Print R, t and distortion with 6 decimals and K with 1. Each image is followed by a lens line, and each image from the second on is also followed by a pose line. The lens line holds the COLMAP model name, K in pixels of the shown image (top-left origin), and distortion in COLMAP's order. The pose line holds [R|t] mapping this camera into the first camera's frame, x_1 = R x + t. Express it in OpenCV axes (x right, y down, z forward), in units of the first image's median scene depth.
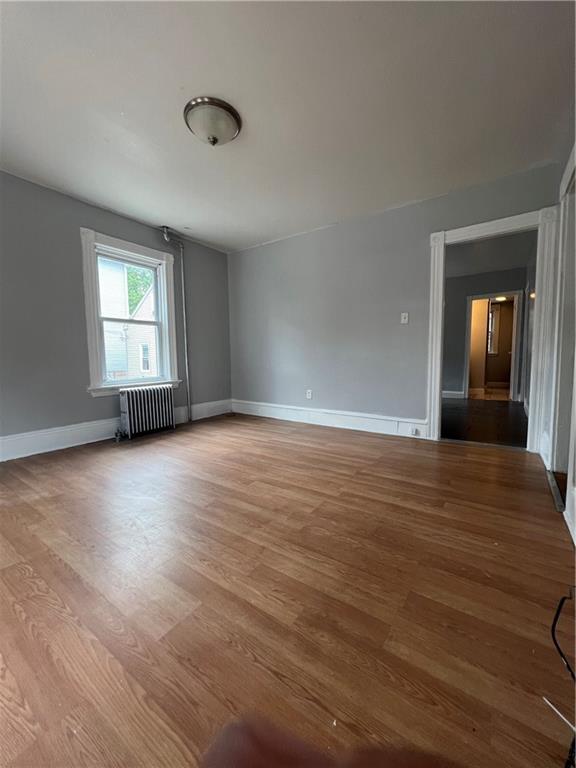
lens RADIAL K [[307.8, 0, 290.1], [0, 307.8, 383.9], [0, 0, 1]] dist [-0.005915, 0.000396]
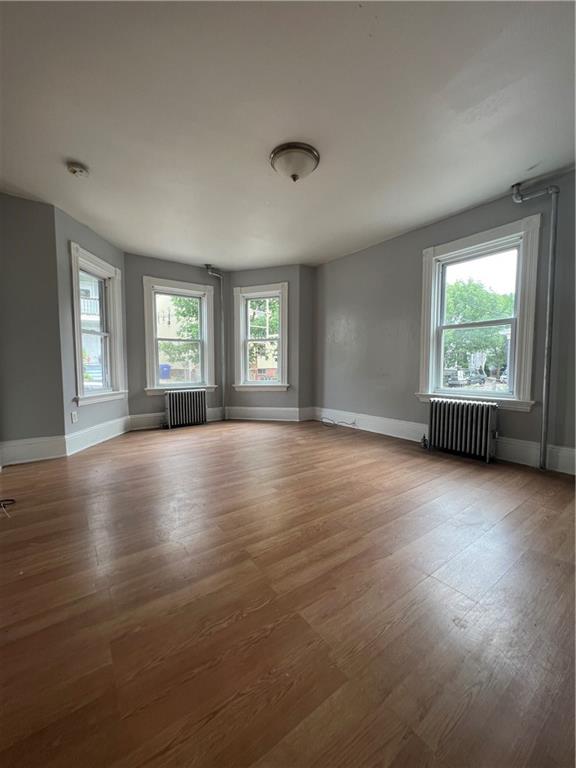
lens RADIAL K [[307.8, 0, 287.1], [0, 307.8, 384.3], [0, 0, 1]] dist [-0.005915, 0.000396]
pose [[-0.327312, 0.074718, -0.941958, 0.611331], [-0.079152, 0.991197, 0.106127, -0.107804], [0.941595, 0.109294, -0.318517, 0.992213]]
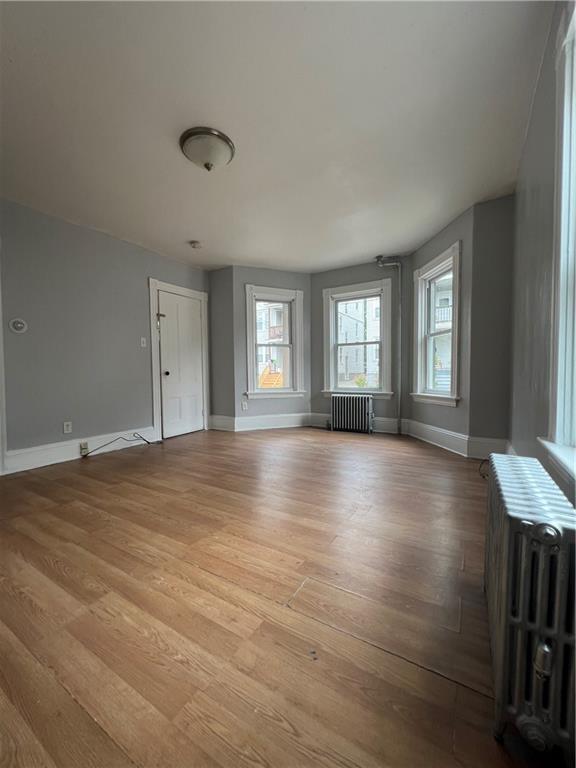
lens RADIAL K [[307.8, 0, 291.0], [0, 307.8, 386.3], [0, 0, 1]] dist [-0.005915, 0.000396]
pose [[-0.997886, 0.026325, -0.059415, -0.315891], [0.017943, 0.990348, 0.137439, -0.129277], [0.062459, 0.136082, -0.988727, 1.507091]]
